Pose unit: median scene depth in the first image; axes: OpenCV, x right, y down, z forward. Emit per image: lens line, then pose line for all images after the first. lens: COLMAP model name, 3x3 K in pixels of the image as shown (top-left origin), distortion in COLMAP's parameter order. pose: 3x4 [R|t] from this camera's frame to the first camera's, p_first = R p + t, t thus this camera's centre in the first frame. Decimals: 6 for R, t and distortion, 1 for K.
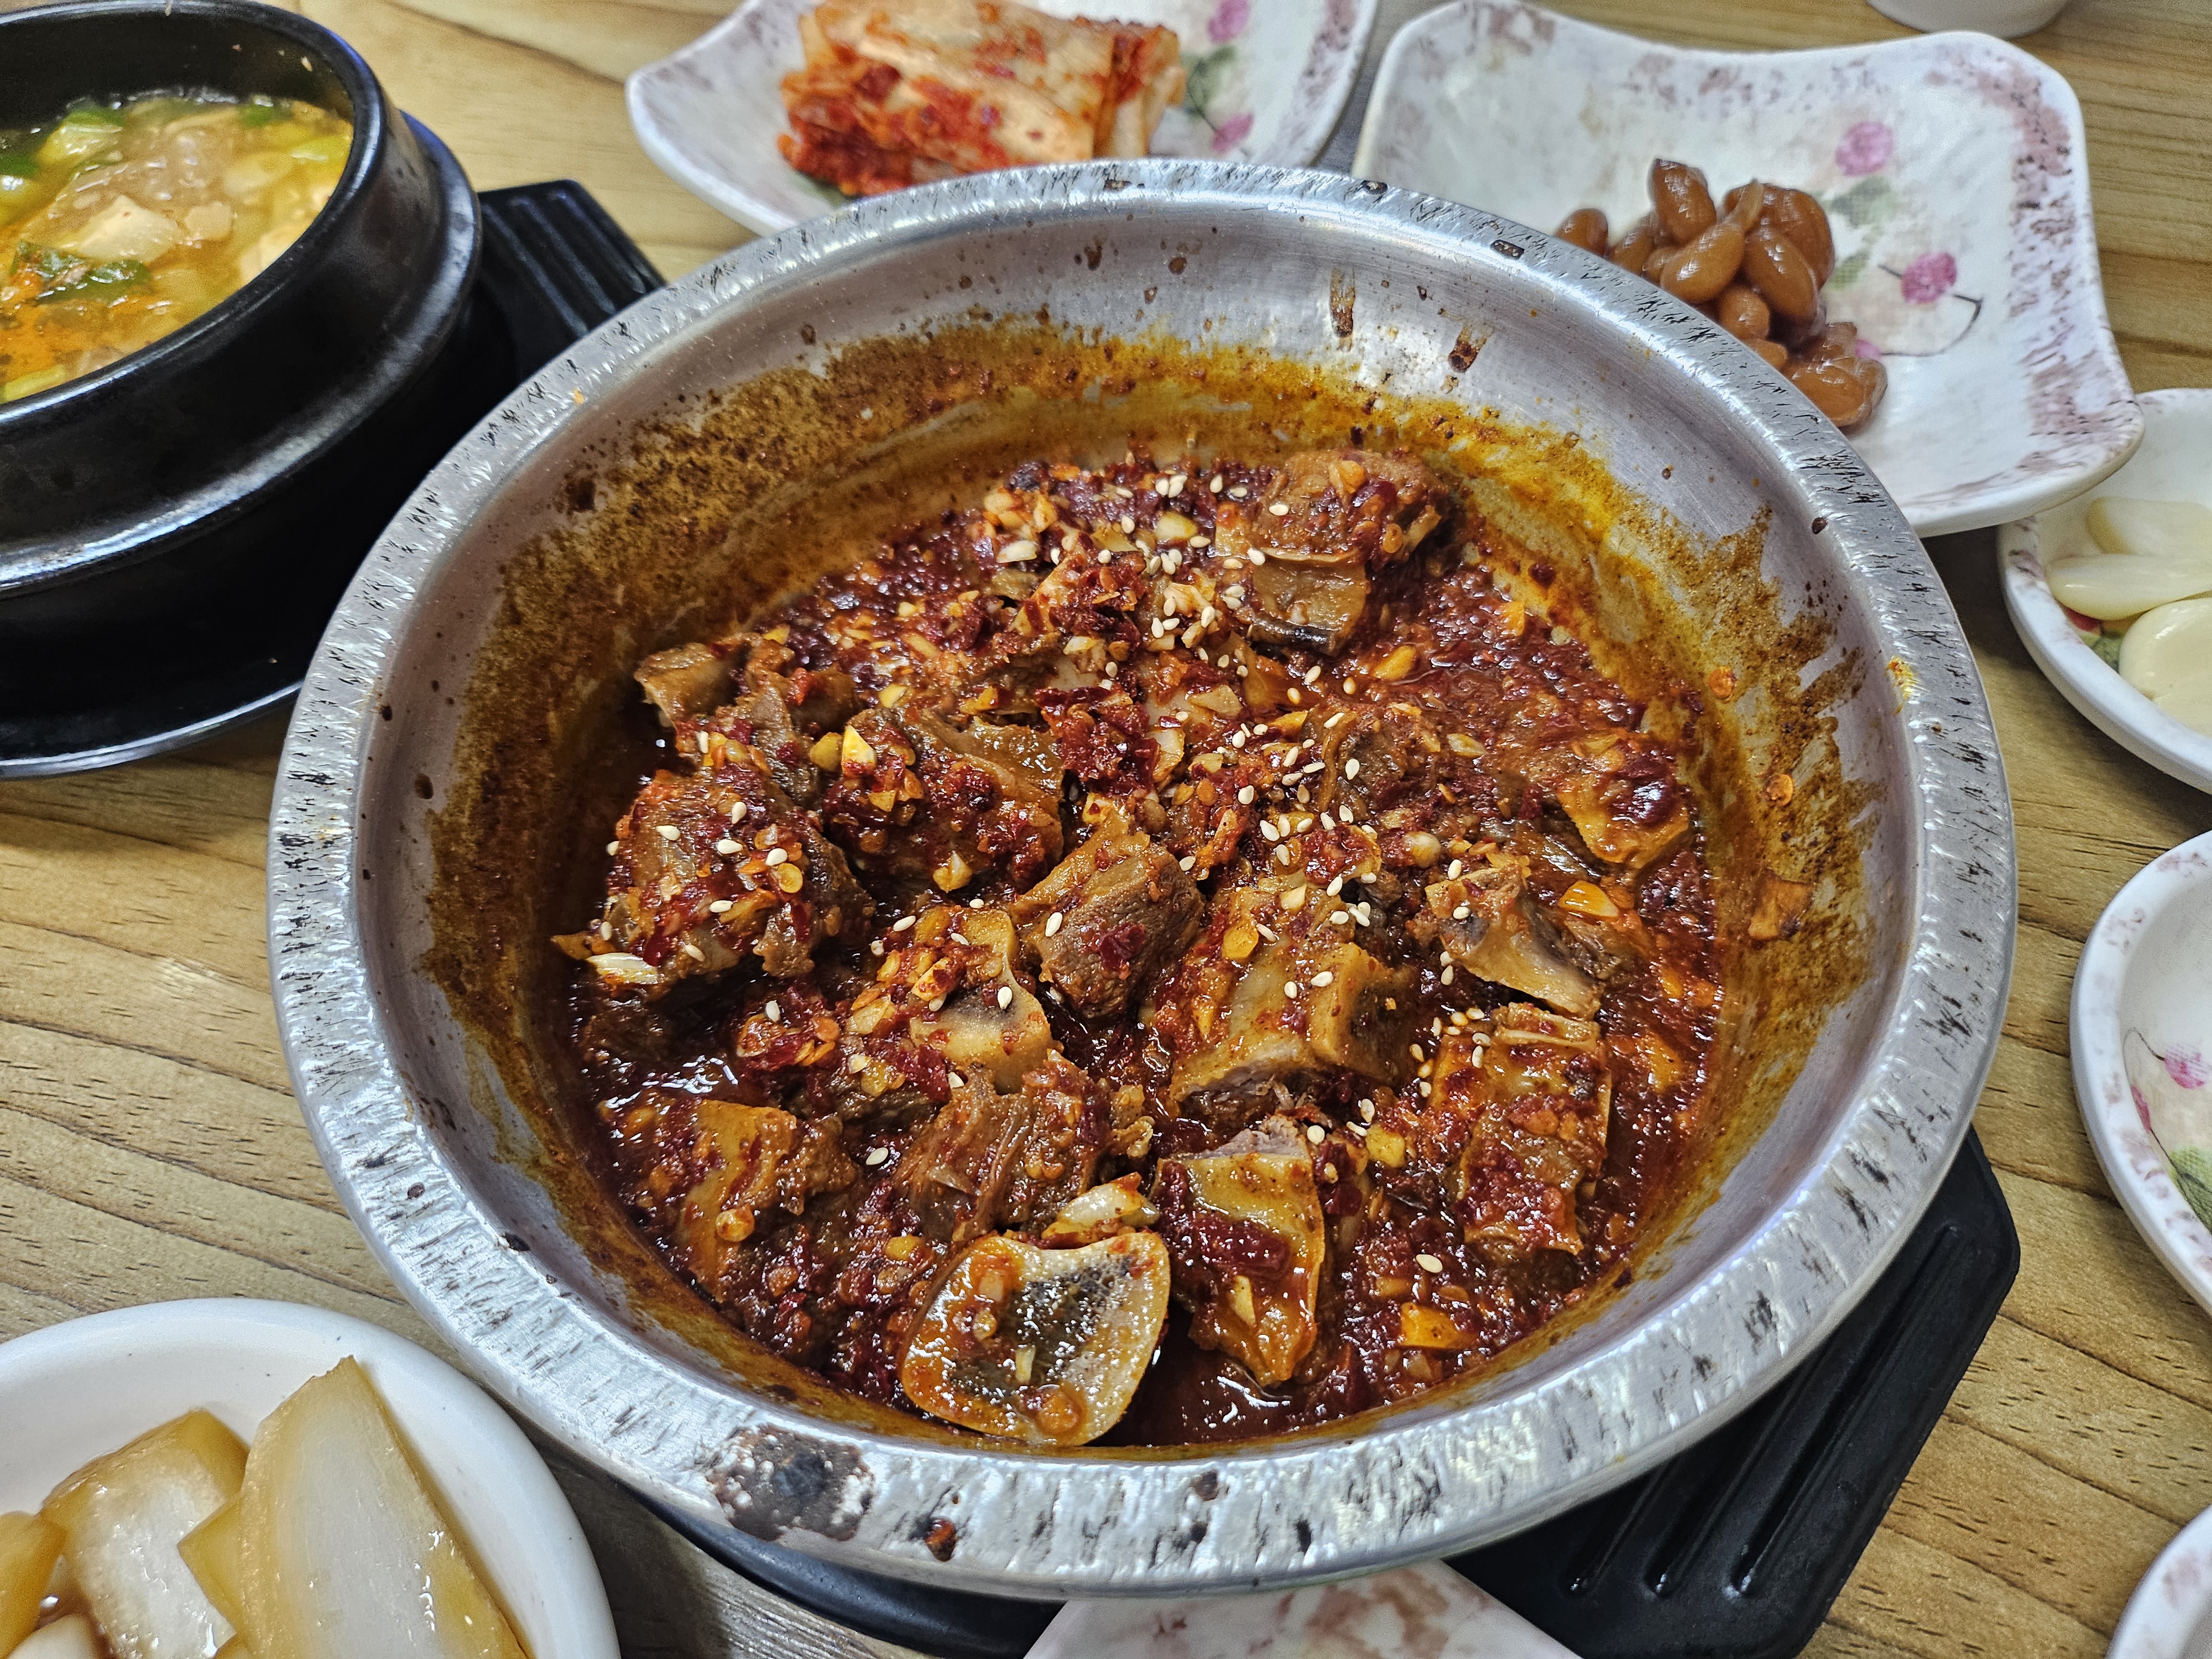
lens RADIAL K [[1647.2, 0, 1117.7], [0, 1647.2, 818.0], [0, 0, 1]] dist [0.019273, -0.045606]
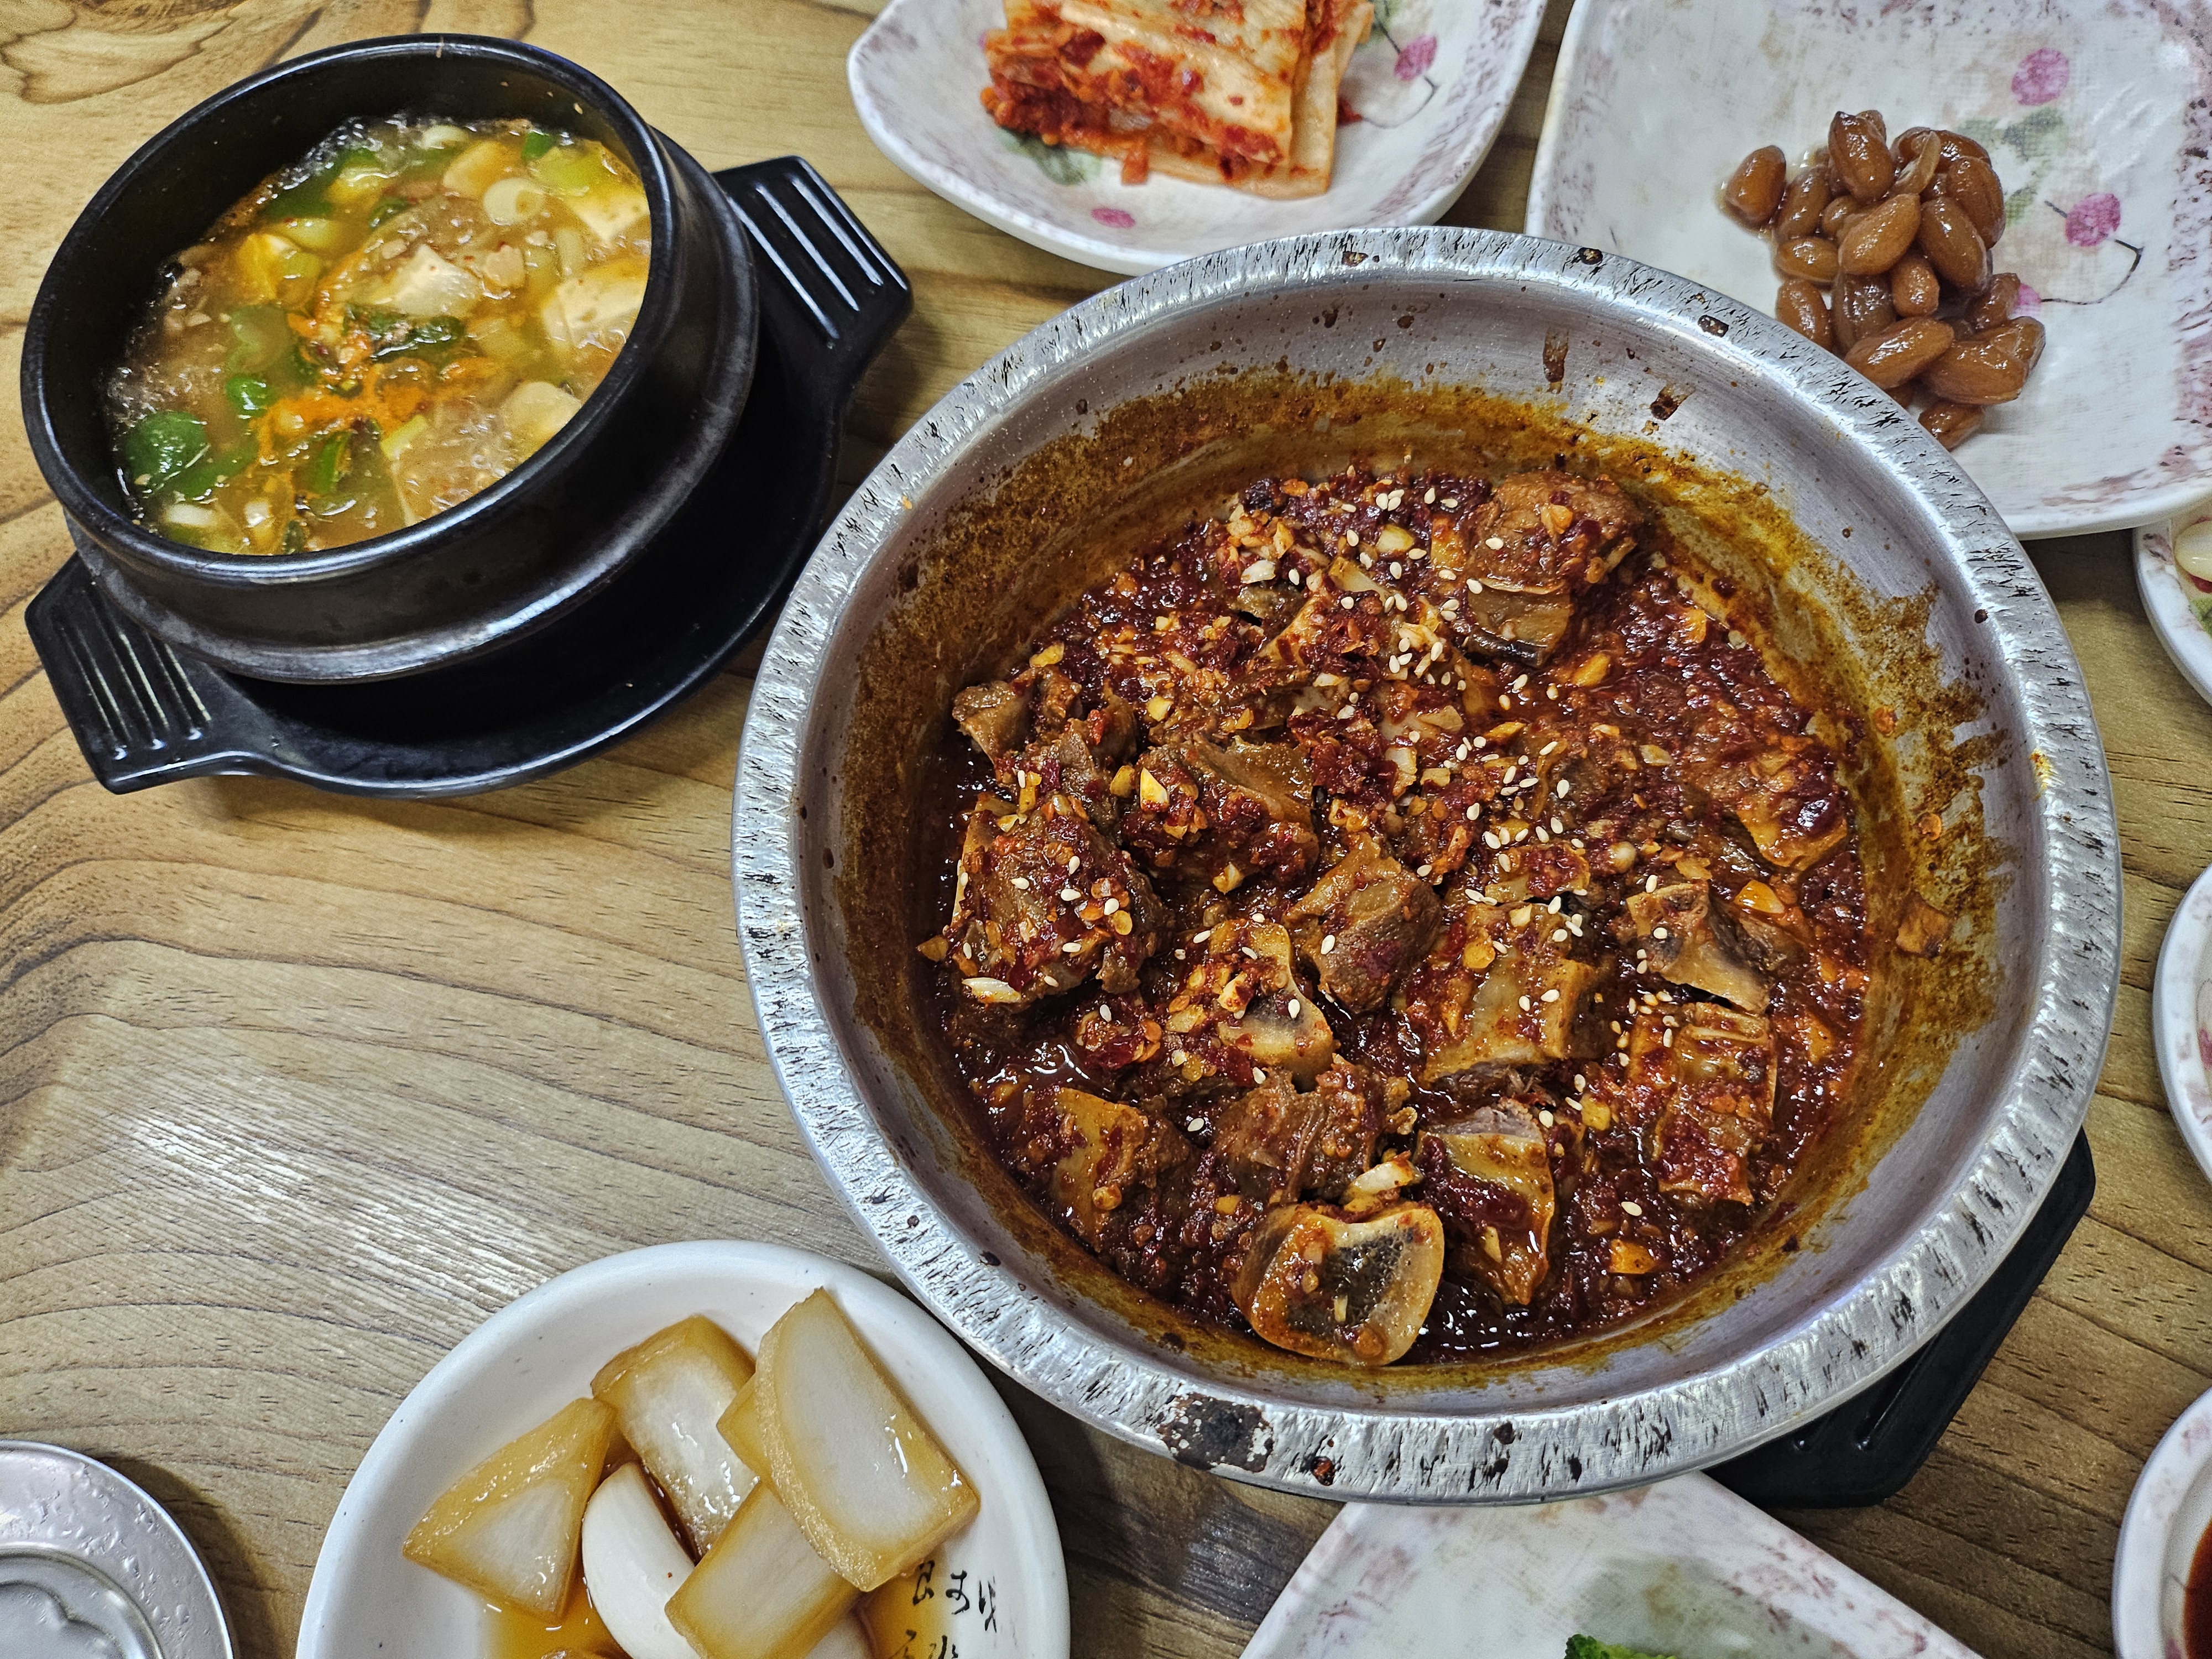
lens RADIAL K [[1630.2, 0, 1127.4], [0, 1630.2, 855.0], [0, 0, 1]] dist [0.032103, -0.049642]
pose [[0.998780, -0.027569, -0.040964, -0.130108], [0.036248, 0.972714, 0.229157, -0.273520], [0.033529, -0.230362, 0.972527, -0.184077]]
